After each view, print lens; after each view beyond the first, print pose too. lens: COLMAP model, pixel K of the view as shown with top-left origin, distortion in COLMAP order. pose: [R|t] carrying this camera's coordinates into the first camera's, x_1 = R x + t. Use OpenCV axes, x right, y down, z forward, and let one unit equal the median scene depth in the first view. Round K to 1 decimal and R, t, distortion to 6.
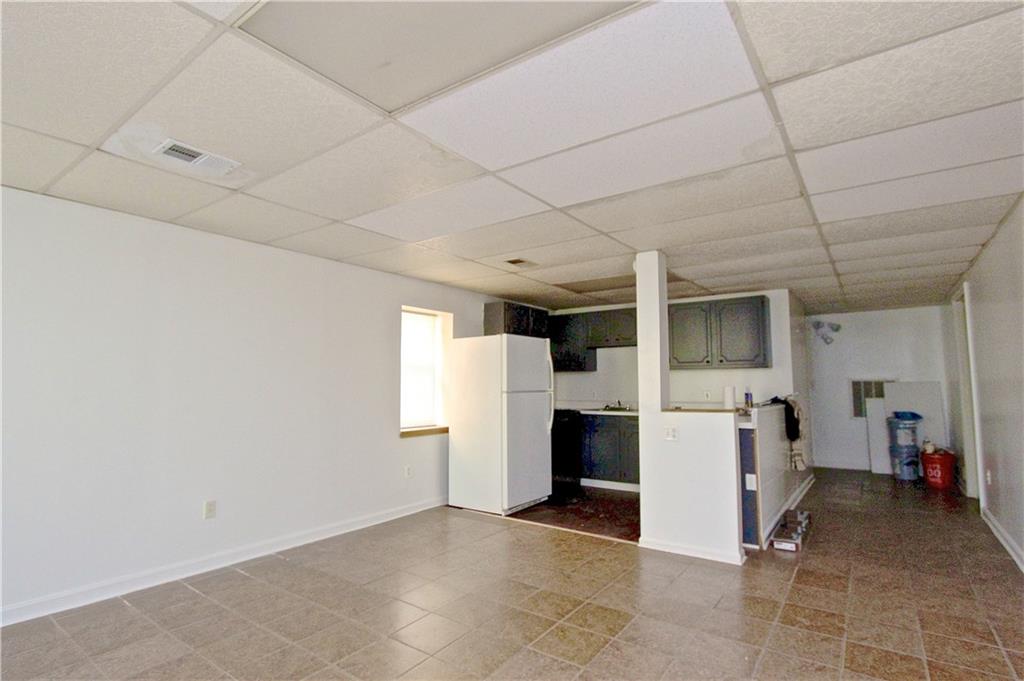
lens RADIAL K [[499.9, 0, 512.1], [0, 499.9, 339.4], [0, 0, 1]] dist [-0.020278, 0.002134]
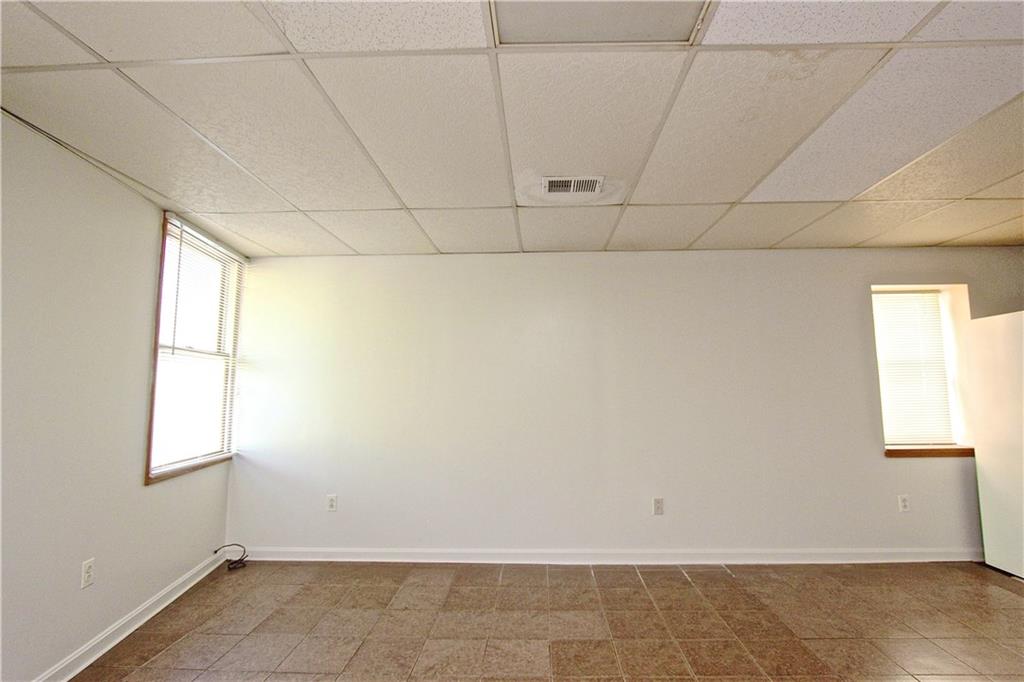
lens RADIAL K [[475.4, 0, 518.0], [0, 475.4, 342.3], [0, 0, 1]] dist [-0.018930, 0.000142]
pose [[0.561502, -0.085569, -0.823039, 0.089284], [0.080689, 0.995561, -0.048457, 0.015206], [0.823532, -0.039201, 0.565914, 0.181092]]
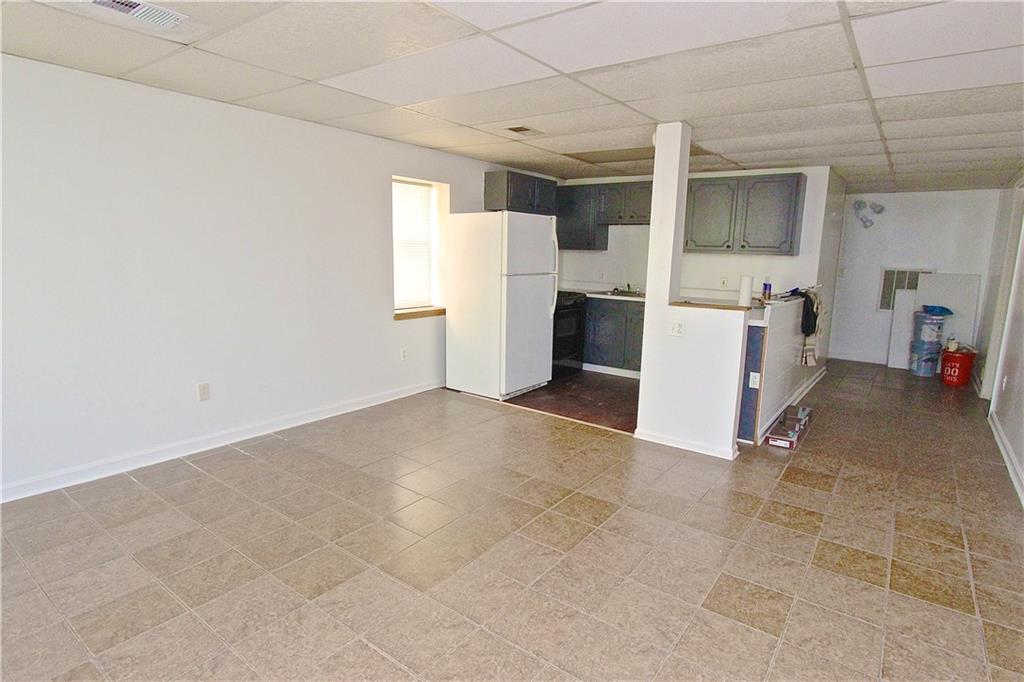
lens RADIAL K [[538.6, 0, 512.0], [0, 538.6, 341.0], [0, 0, 1]] dist [-0.015578, -0.000103]
pose [[0.999621, 0.025245, -0.010960, 0.016557], [-0.021631, 0.966896, 0.254252, -0.040796], [0.017016, -0.253919, 0.967076, -0.002033]]
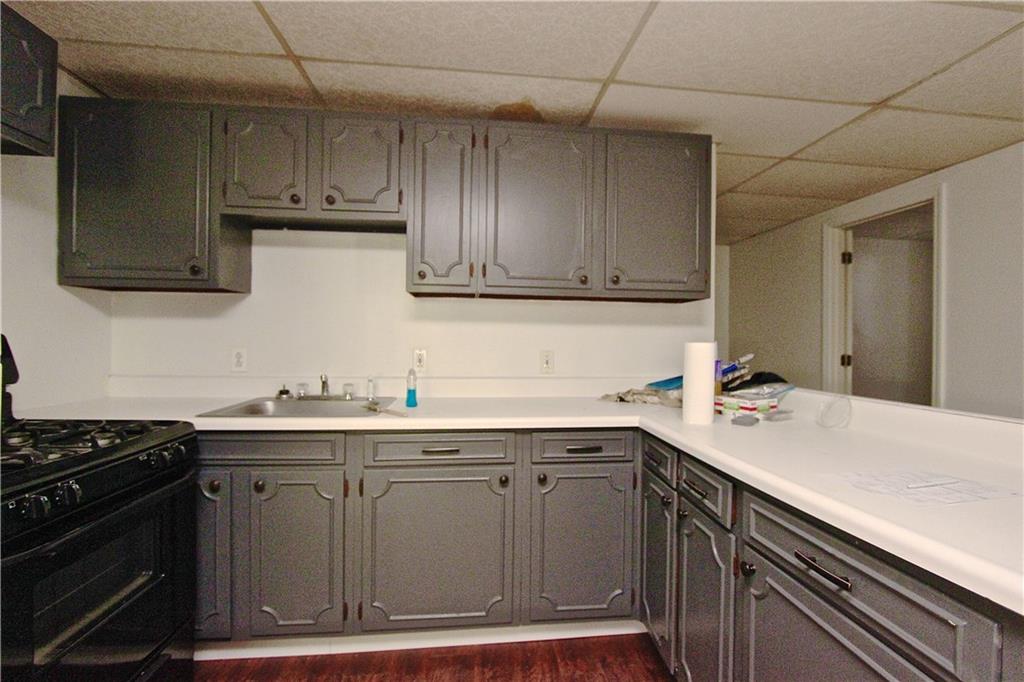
lens RADIAL K [[475.4, 0, 518.0], [0, 475.4, 342.3], [0, 0, 1]] dist [-0.018930, 0.000142]
pose [[0.733272, 0.006594, 0.679904, 0.141974], [-0.068938, 0.995521, 0.064693, 0.108868], [-0.676432, -0.094309, 0.730442, 1.101025]]
